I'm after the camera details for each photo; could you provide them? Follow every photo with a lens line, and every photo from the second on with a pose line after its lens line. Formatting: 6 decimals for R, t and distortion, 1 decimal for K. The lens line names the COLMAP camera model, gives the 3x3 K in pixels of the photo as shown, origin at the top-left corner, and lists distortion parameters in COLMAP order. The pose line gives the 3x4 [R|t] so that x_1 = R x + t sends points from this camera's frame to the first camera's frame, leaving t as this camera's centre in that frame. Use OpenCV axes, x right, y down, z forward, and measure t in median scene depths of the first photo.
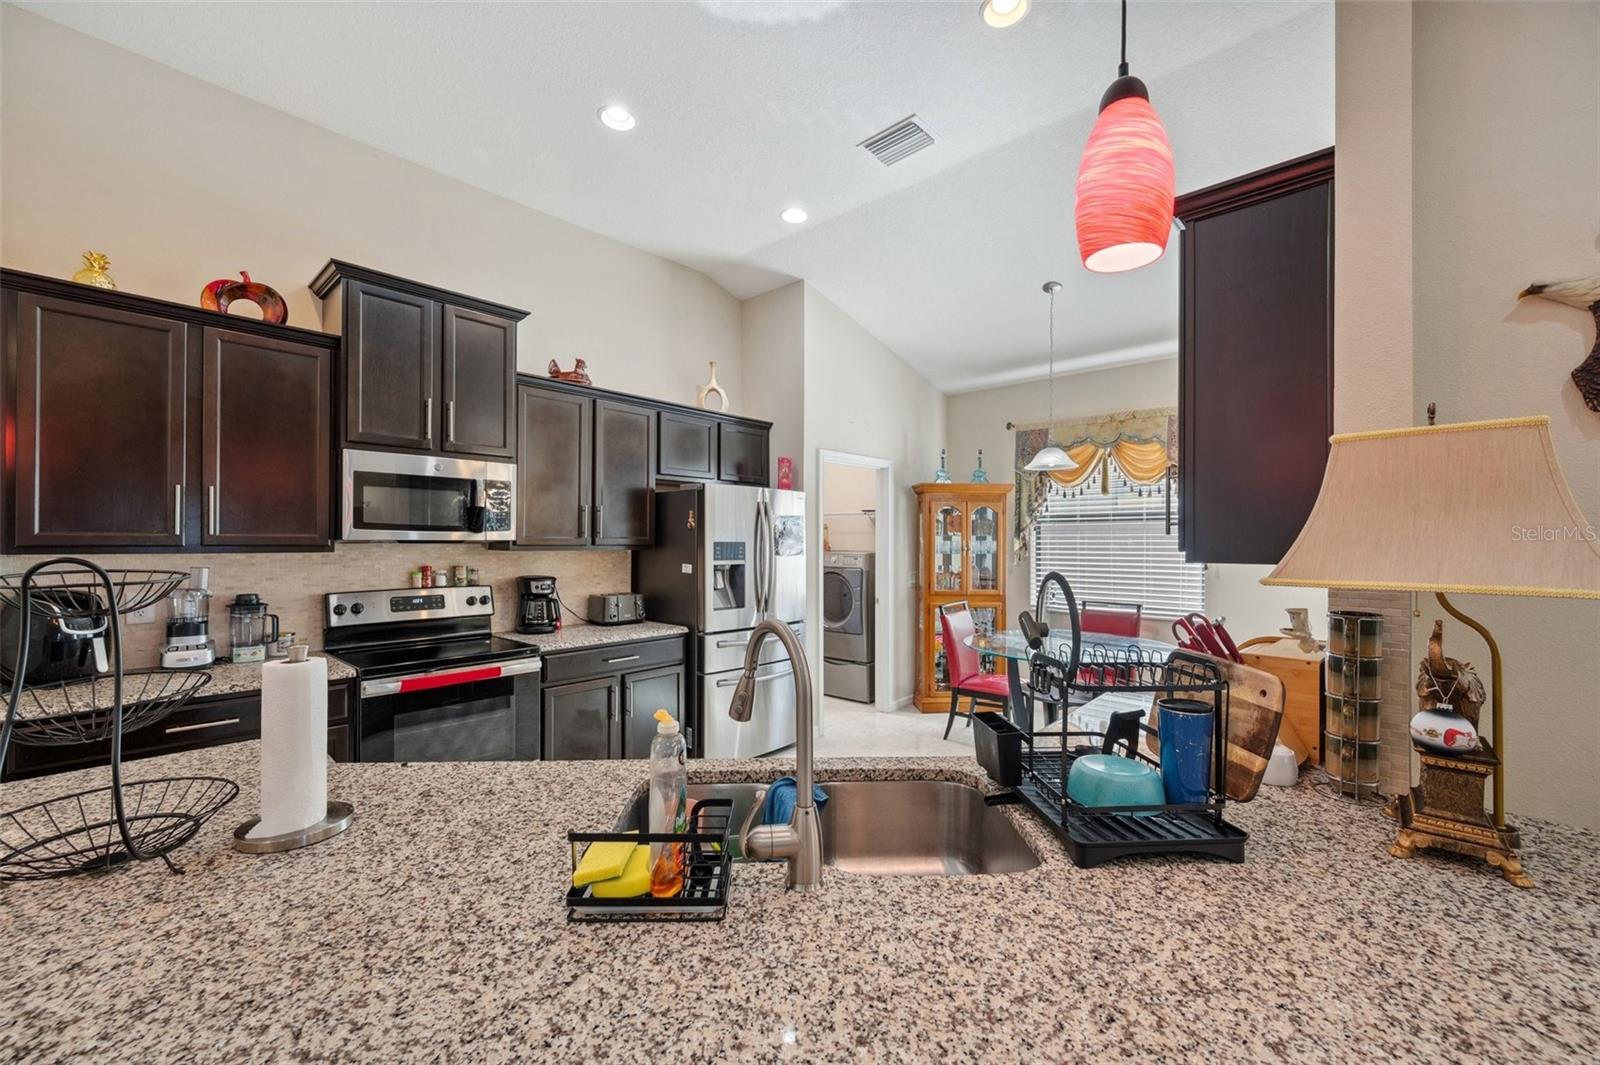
lens RADIAL K [[635.7, 0, 800.8], [0, 635.7, 538.5], [0, 0, 1]] dist [0.000184, -0.000347]
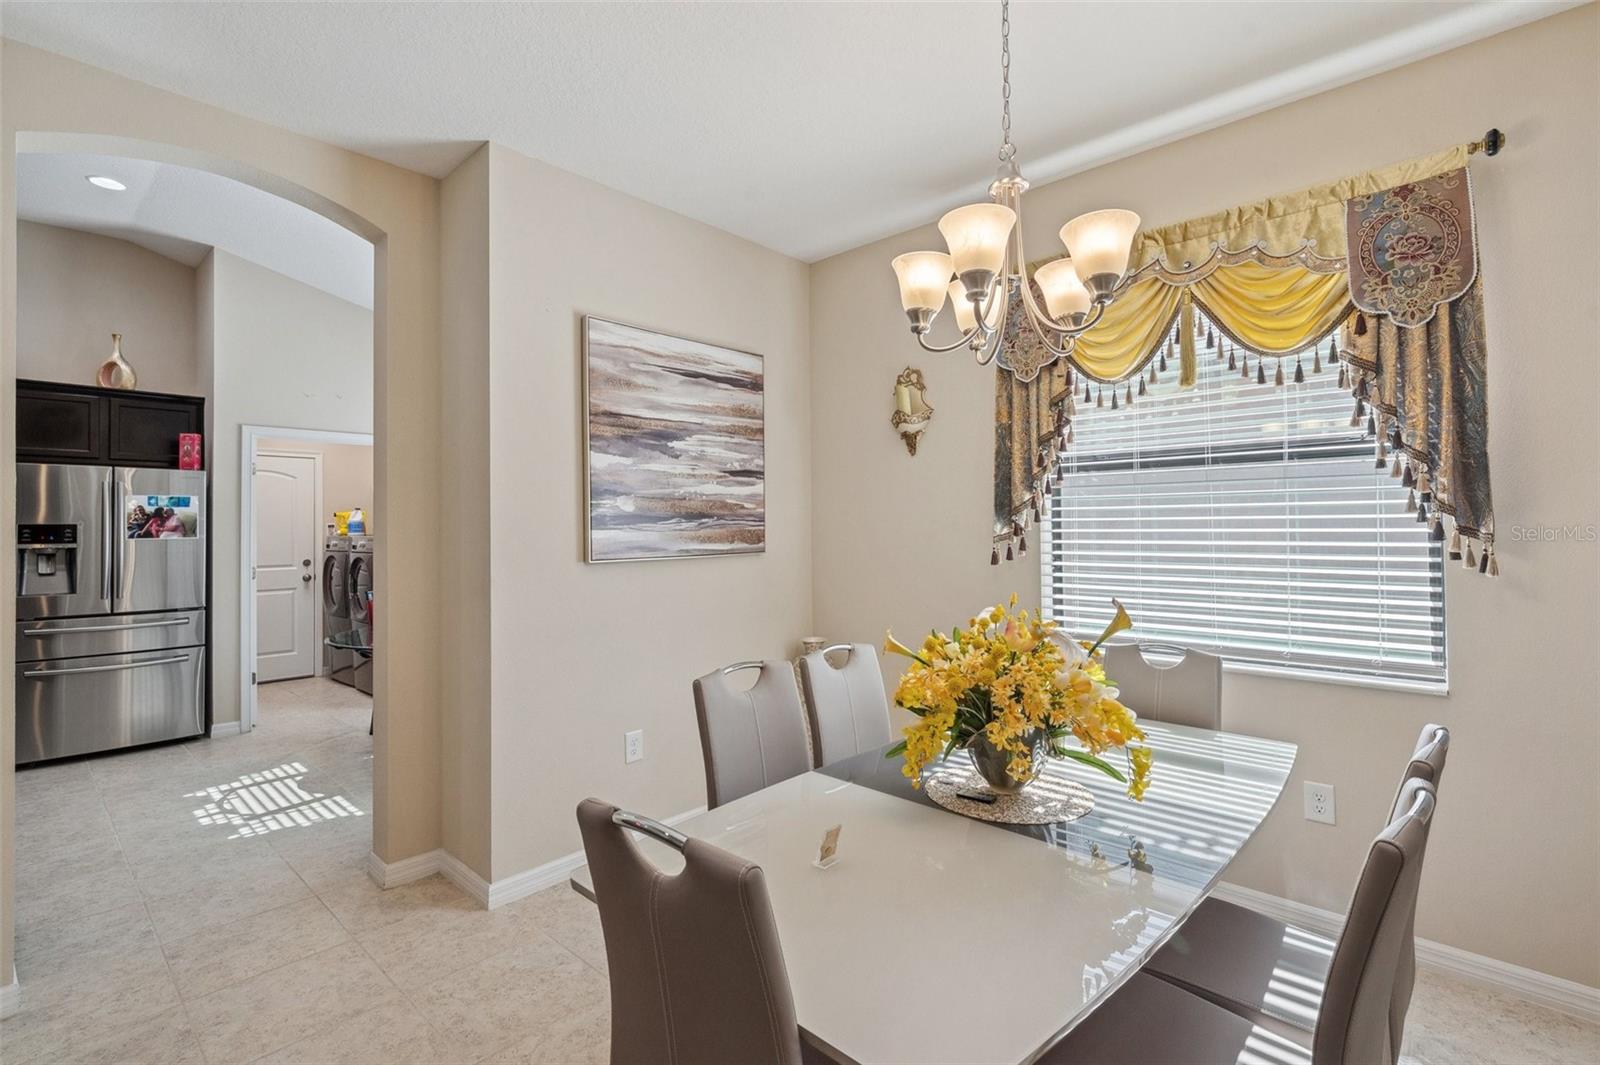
lens RADIAL K [[734.1, 0, 805.6], [0, 734.1, 510.7], [0, 0, 1]] dist [0.001346, 0.000019]
pose [[0.999940, -0.010356, -0.003704, 1.133567], [0.010280, 0.999747, -0.019998, 0.020529], [0.003910, 0.019958, 0.999793, -0.106469]]
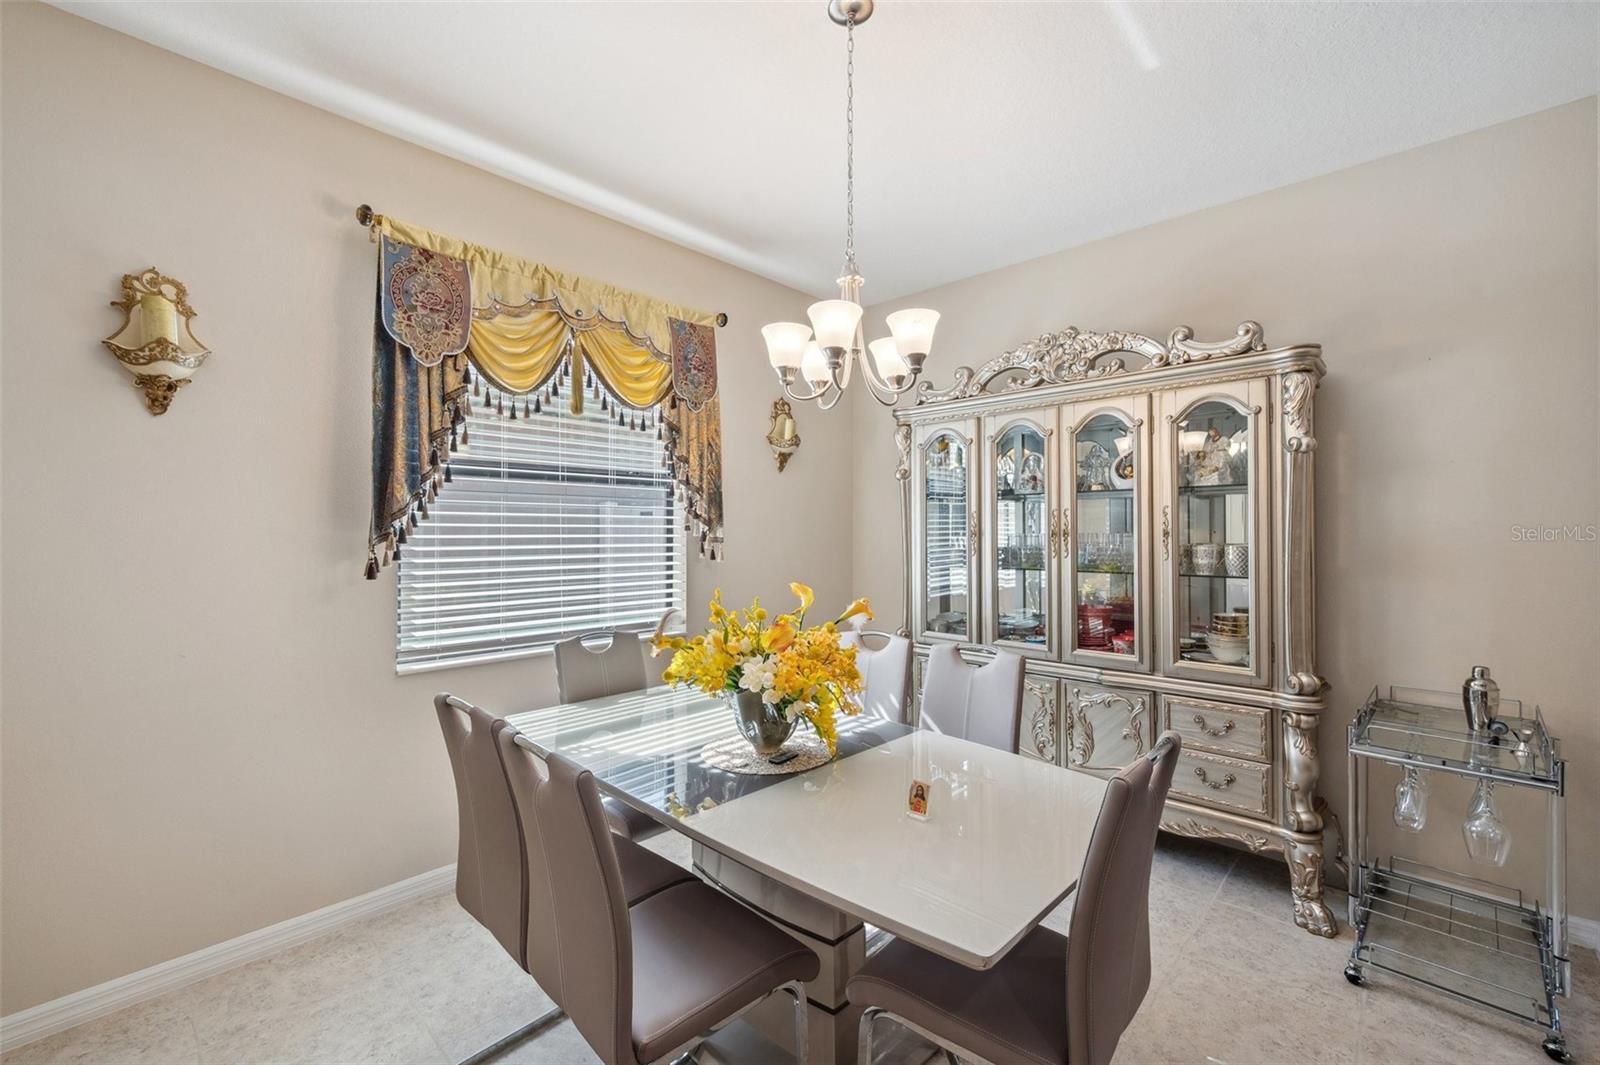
lens RADIAL K [[649.4, 0, 800.0], [0, 649.4, 532.5], [0, 0, 1]] dist [0.000575, 0.000028]
pose [[0.032667, -0.006954, 0.999442, 0.750191], [-0.003376, 0.999969, 0.007068, 0.019051], [-0.999461, -0.003605, 0.032642, 0.331910]]
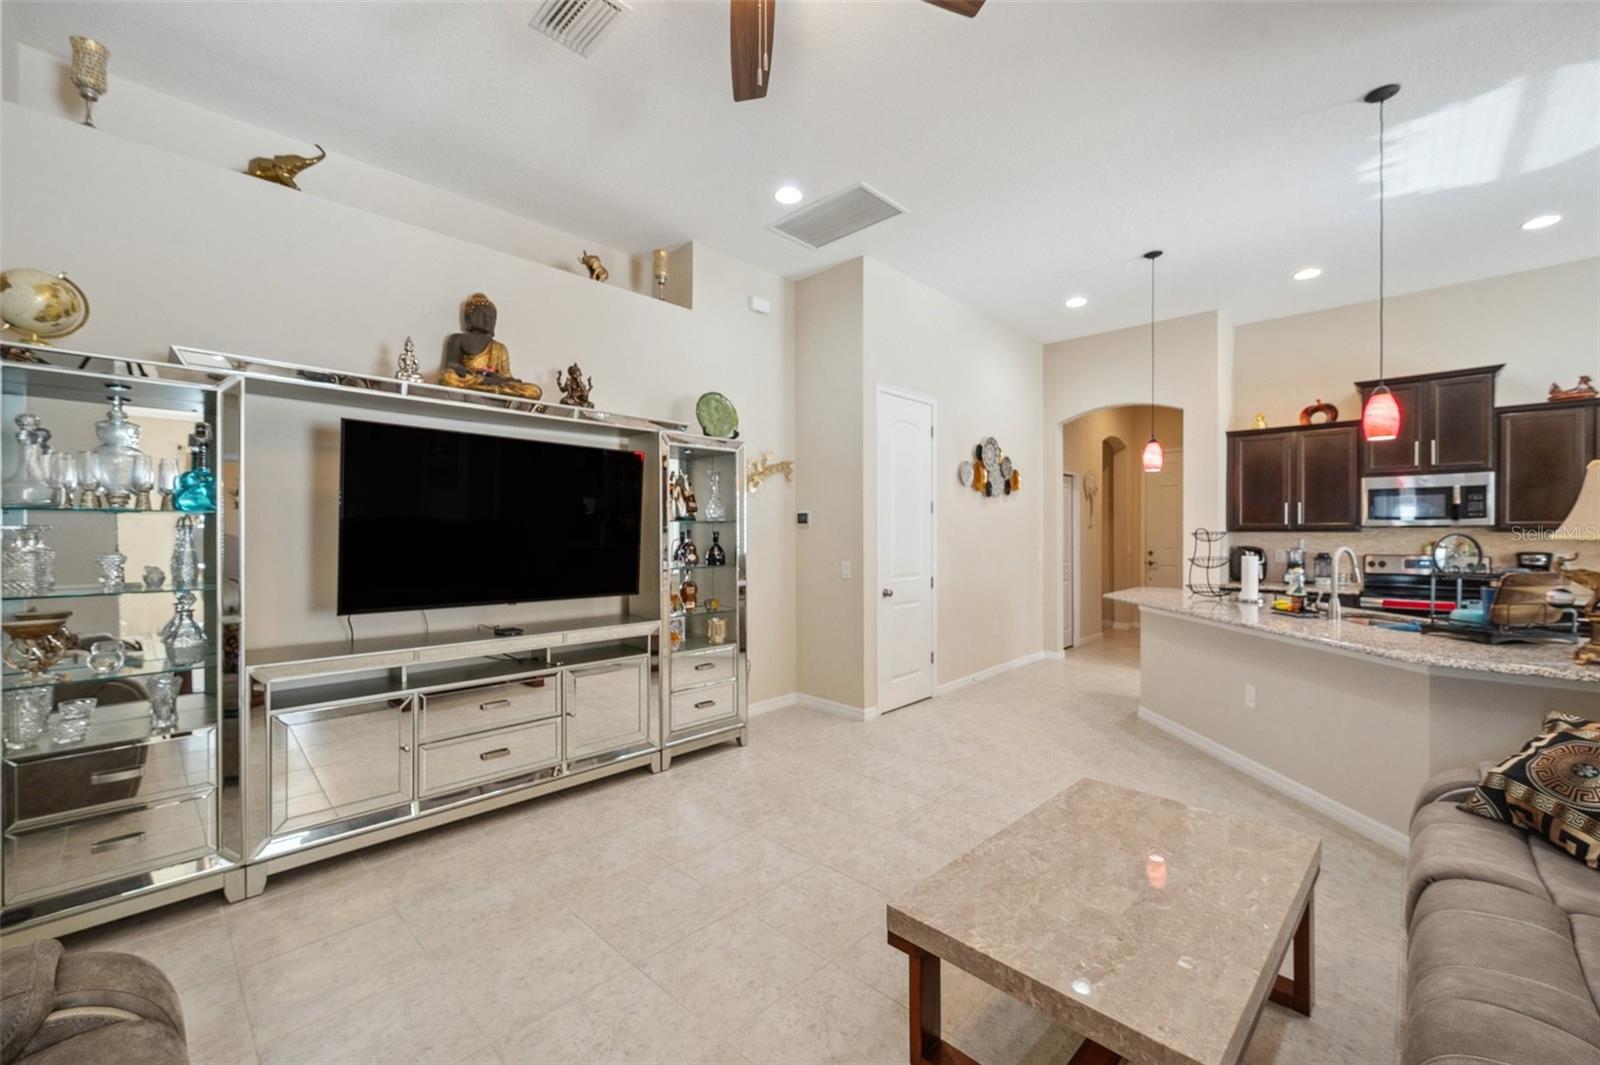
lens RADIAL K [[639.9, 0, 803.3], [0, 639.9, 537.0], [0, 0, 1]] dist [-0.000825, 0.000035]
pose [[-0.030518, 0.004524, -0.999524, 0.983775], [0.004554, 0.999980, 0.004387, 0.015643], [0.999524, -0.004418, -0.030538, -0.491027]]
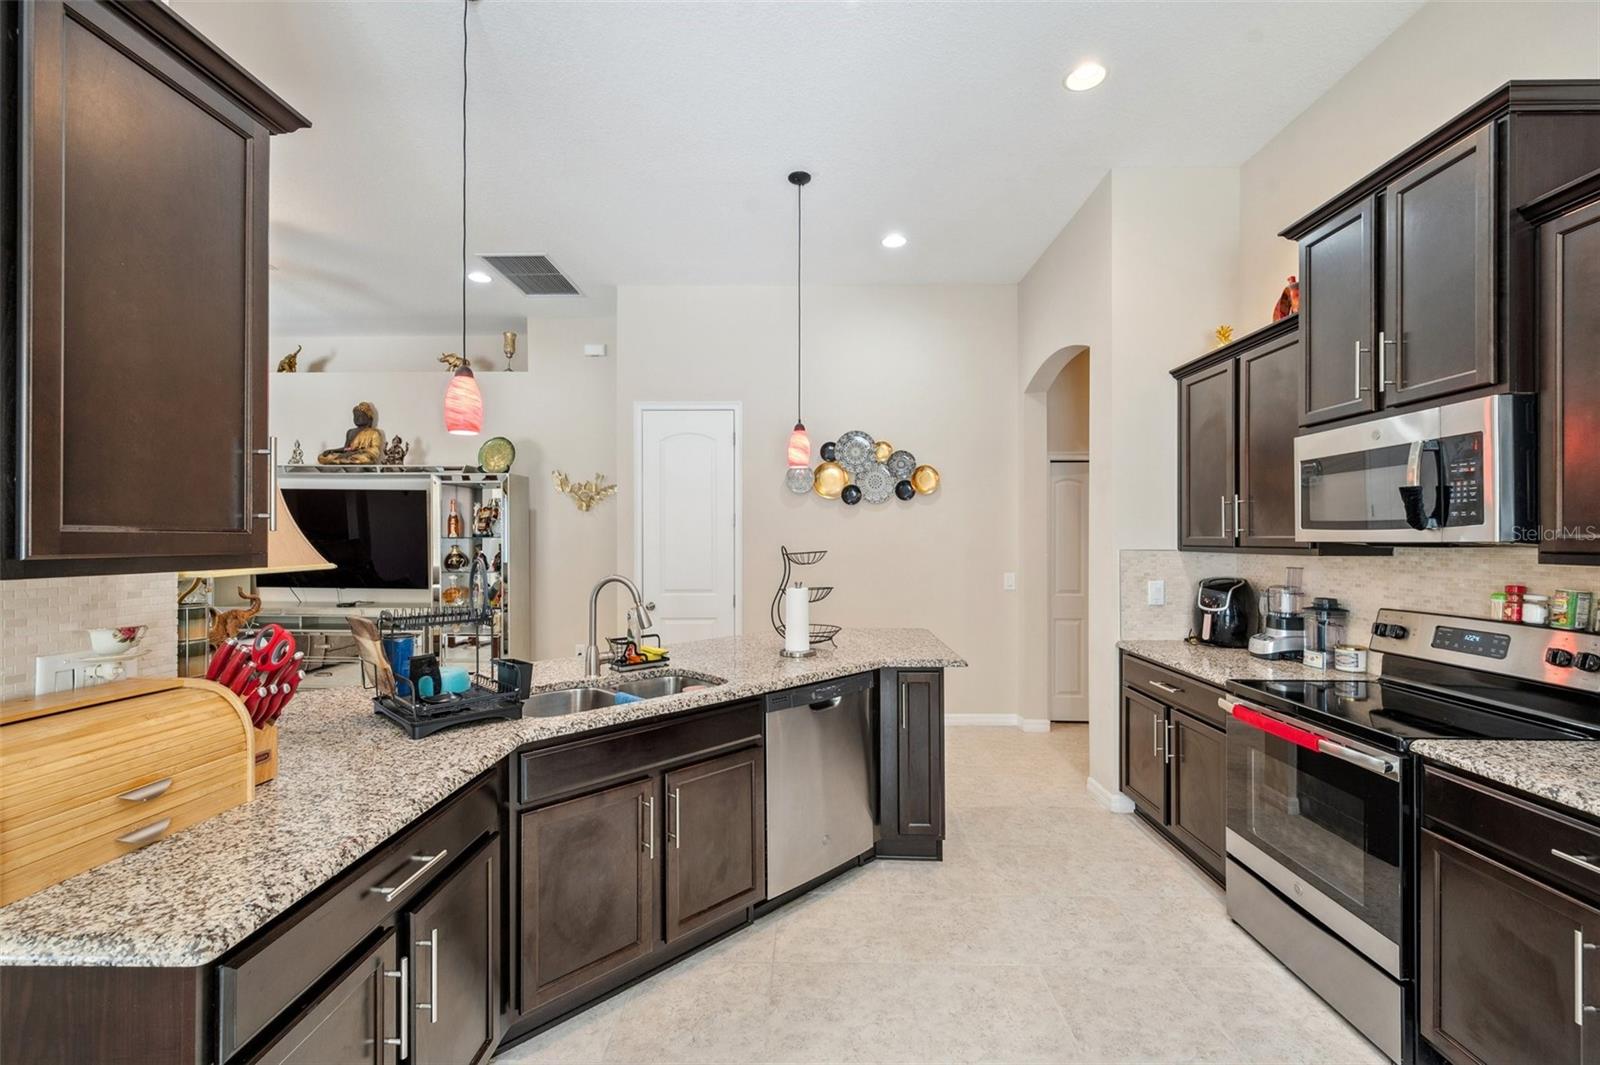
lens RADIAL K [[659.5, 0, 804.9], [0, 659.5, 538.1], [0, 0, 1]] dist [0.000311, -0.000320]
pose [[-0.748855, -0.006145, -0.662705, 0.305261], [-0.001914, 0.999973, -0.007109, 0.003505], [0.662731, -0.004055, -0.748847, 0.958030]]
